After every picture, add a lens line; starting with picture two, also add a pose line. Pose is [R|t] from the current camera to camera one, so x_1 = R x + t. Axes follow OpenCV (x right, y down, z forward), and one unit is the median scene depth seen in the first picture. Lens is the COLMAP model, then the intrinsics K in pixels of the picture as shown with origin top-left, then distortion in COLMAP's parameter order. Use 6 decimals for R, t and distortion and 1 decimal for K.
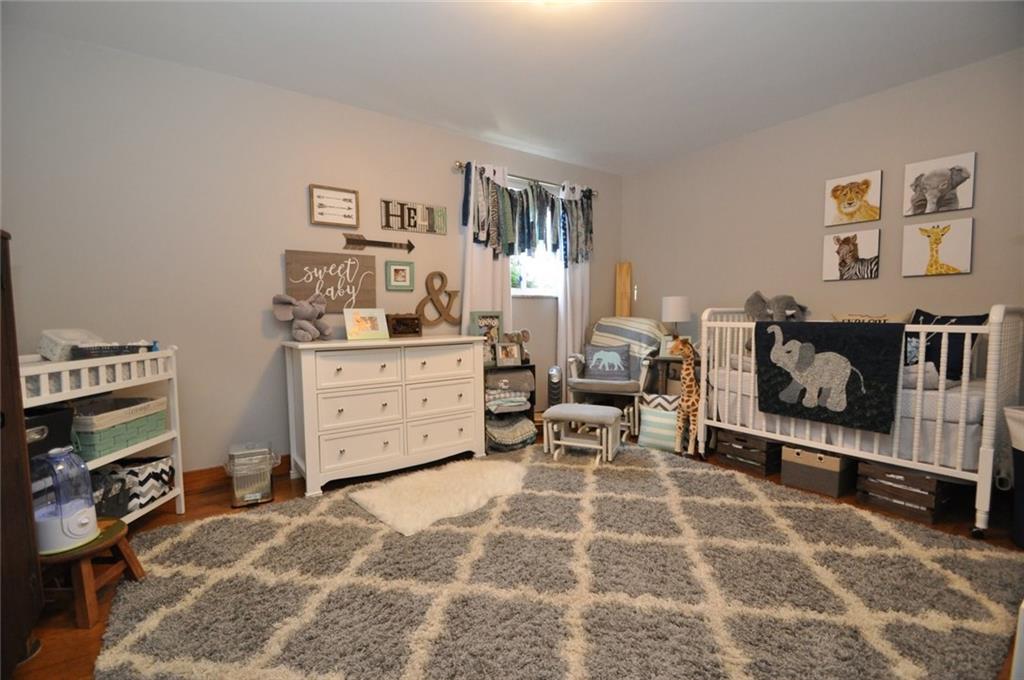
lens RADIAL K [[447.0, 0, 503.0], [0, 447.0, 341.6], [0, 0, 1]] dist [0.003990, -0.013513]
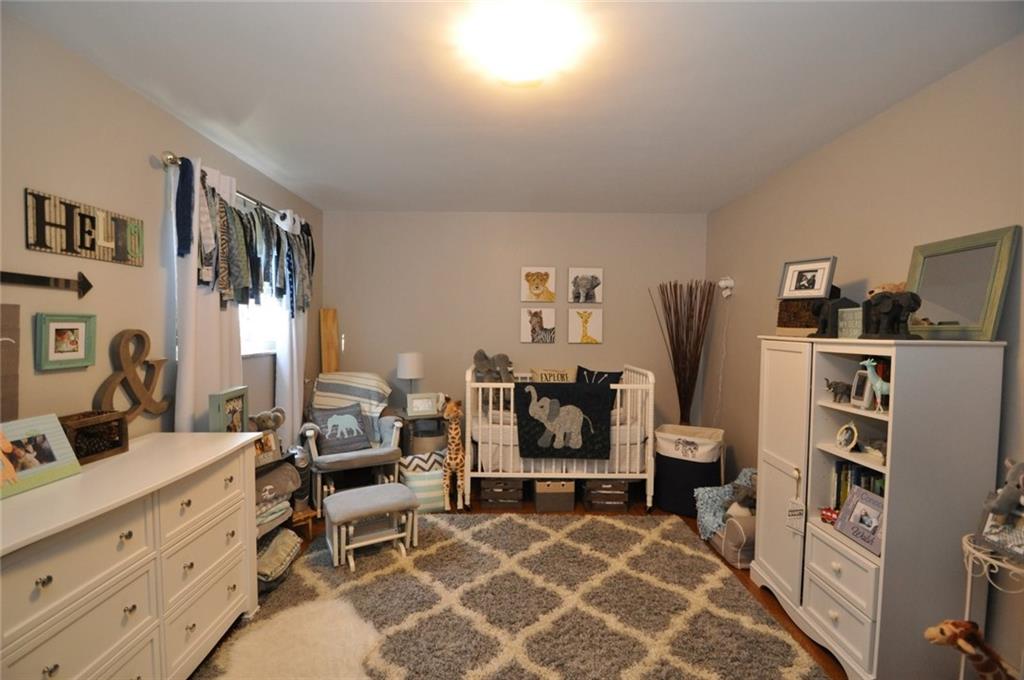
lens RADIAL K [[443.2, 0, 503.8], [0, 443.2, 341.0], [0, 0, 1]] dist [0.008777, -0.013557]
pose [[0.565747, -0.012472, 0.824484, -0.392844], [0.038211, 0.999208, -0.011105, -0.132315], [-0.823693, 0.037786, 0.565776, 0.317118]]
